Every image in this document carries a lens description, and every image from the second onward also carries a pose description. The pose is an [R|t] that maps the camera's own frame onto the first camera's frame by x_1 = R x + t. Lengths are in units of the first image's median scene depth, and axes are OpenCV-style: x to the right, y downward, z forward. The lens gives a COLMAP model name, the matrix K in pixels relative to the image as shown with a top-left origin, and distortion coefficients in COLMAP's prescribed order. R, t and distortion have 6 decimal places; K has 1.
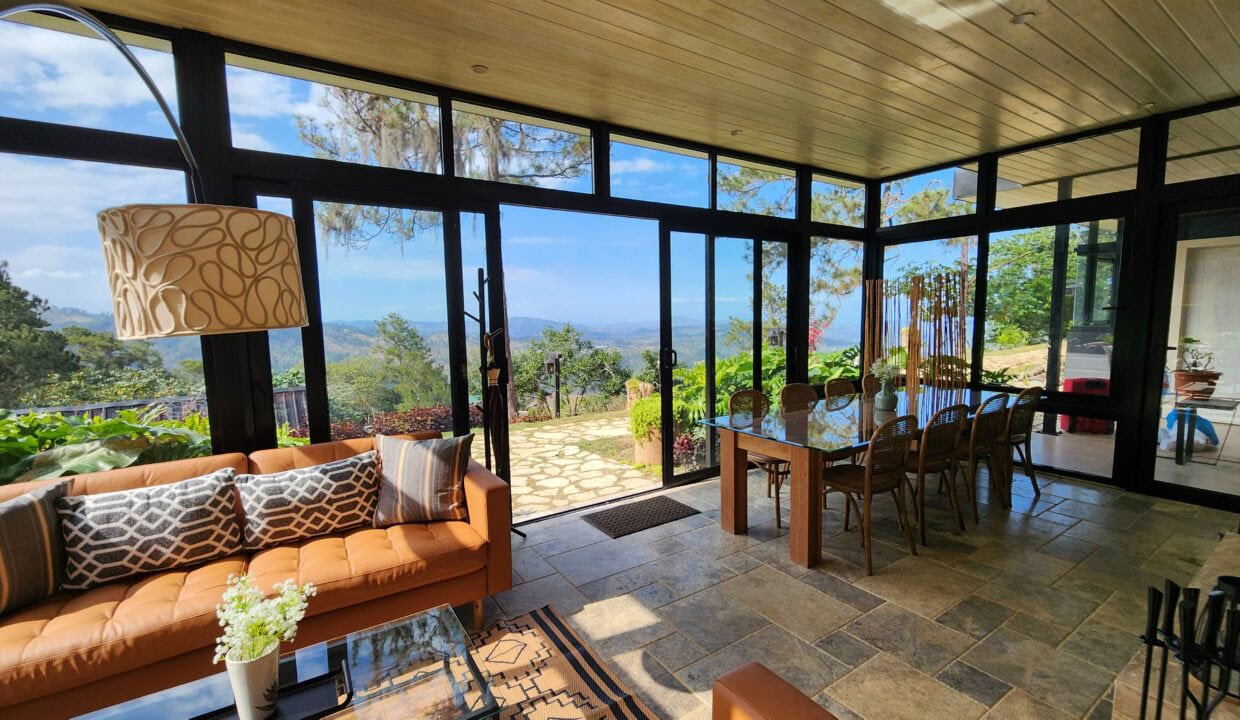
lens RADIAL K [[536.7, 0, 620.2], [0, 536.7, 372.2], [0, 0, 1]] dist [0.000656, 0.000119]
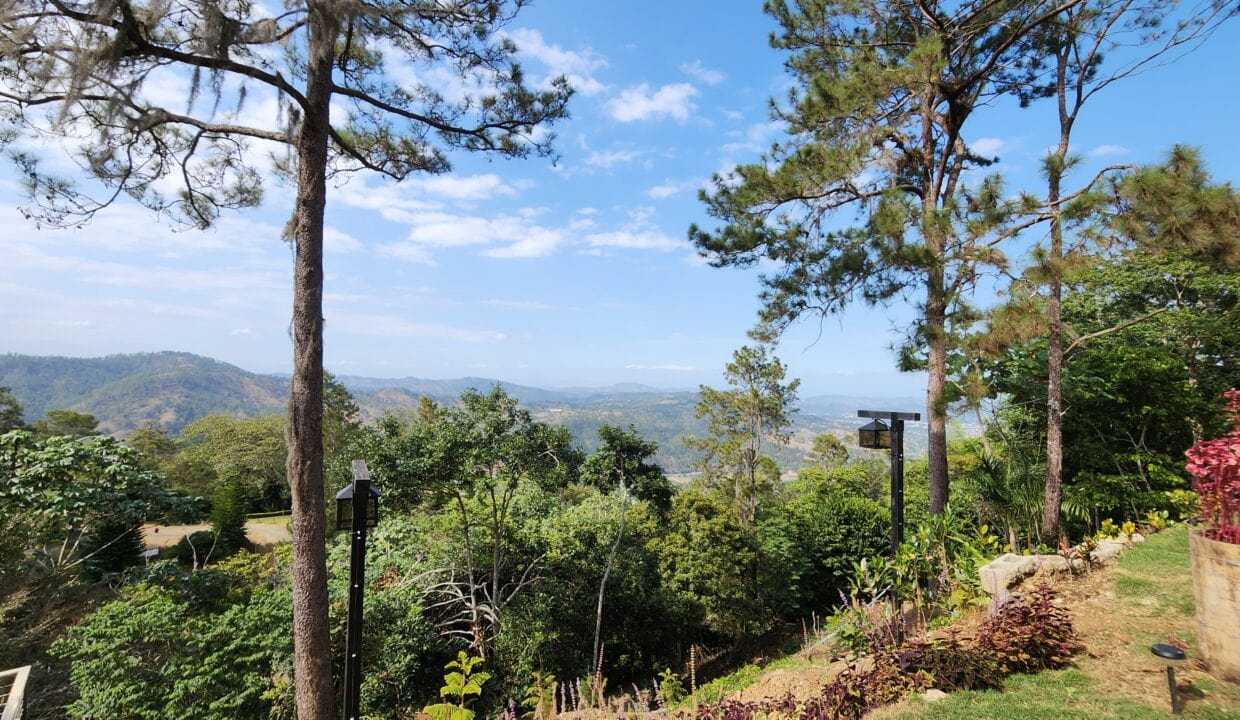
lens RADIAL K [[536.7, 0, 620.2], [0, 536.7, 372.2], [0, 0, 1]] dist [0.000656, 0.000119]
pose [[0.995667, 0.041906, 0.083015, 0.031673], [-0.031563, 0.992003, -0.122200, -0.165202], [-0.087472, 0.119051, 0.989028, 1.747060]]
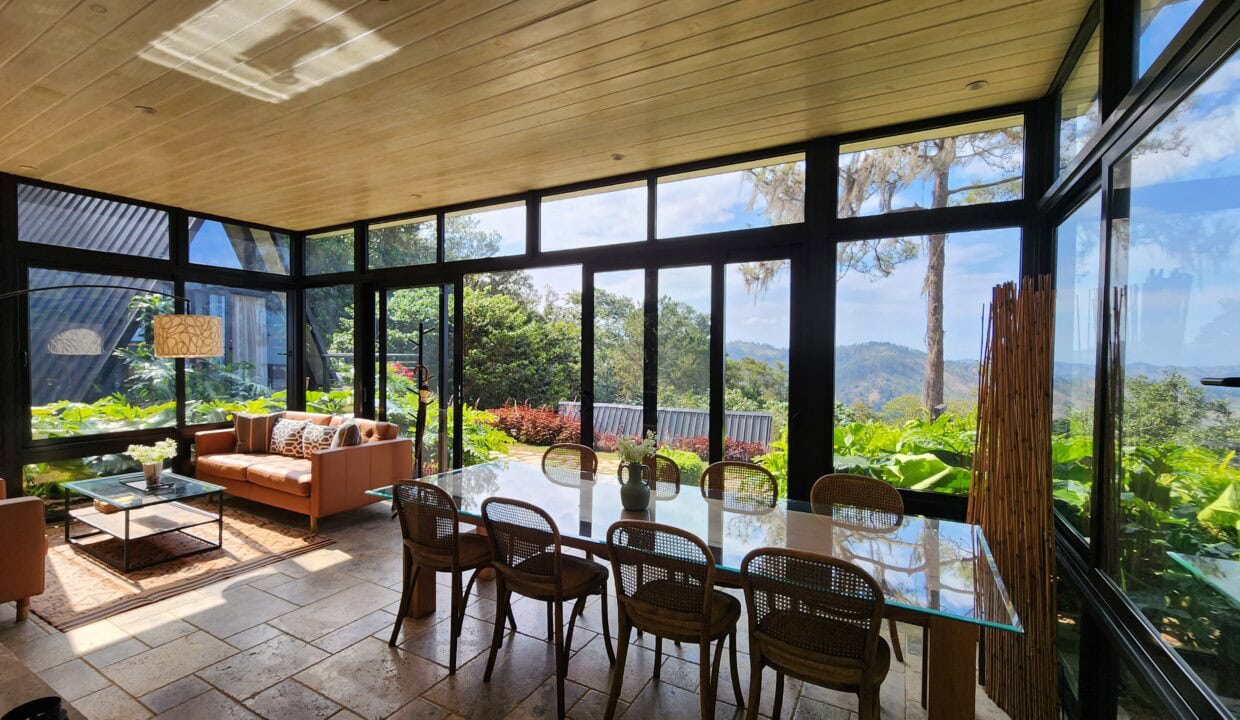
lens RADIAL K [[504.8, 0, 621.2], [0, 504.8, 365.0], [0, 0, 1]] dist [-0.017827, 0.000132]
pose [[0.470324, 0.037414, -0.881700, 0.881568], [-0.109844, 0.993813, -0.016422, -0.078842], [0.875631, 0.104573, 0.471524, 0.582324]]
